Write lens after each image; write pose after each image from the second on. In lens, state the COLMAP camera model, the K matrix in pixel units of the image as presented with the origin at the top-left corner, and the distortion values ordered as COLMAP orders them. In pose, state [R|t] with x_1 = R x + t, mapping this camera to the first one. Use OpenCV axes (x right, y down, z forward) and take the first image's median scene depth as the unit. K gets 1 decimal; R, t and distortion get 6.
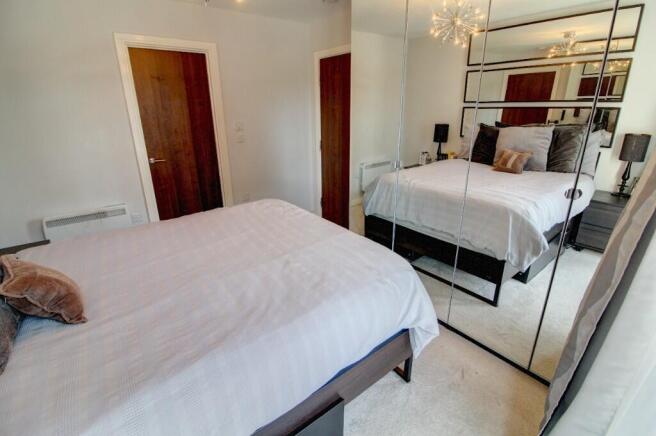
lens RADIAL K [[308.1, 0, 326.7], [0, 308.1, 209.4], [0, 0, 1]] dist [-0.003658, -0.013319]
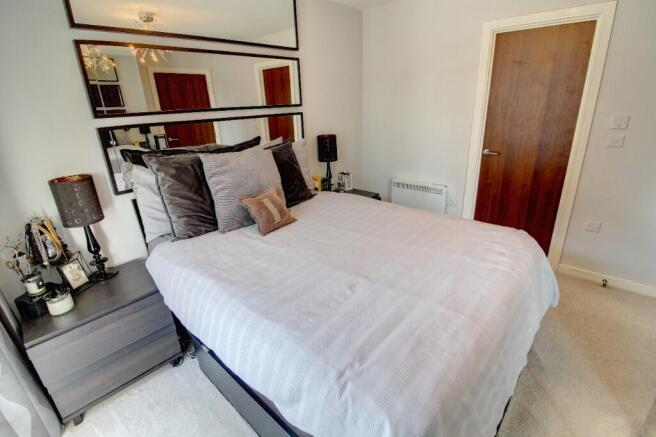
lens RADIAL K [[308.1, 0, 326.7], [0, 308.1, 209.9], [0, 0, 1]] dist [-0.003658, -0.013319]
pose [[0.176014, 0.330878, -0.927113, 0.332070], [-0.273128, 0.921254, 0.276933, -0.136793], [0.945738, 0.204477, 0.252526, 0.362347]]
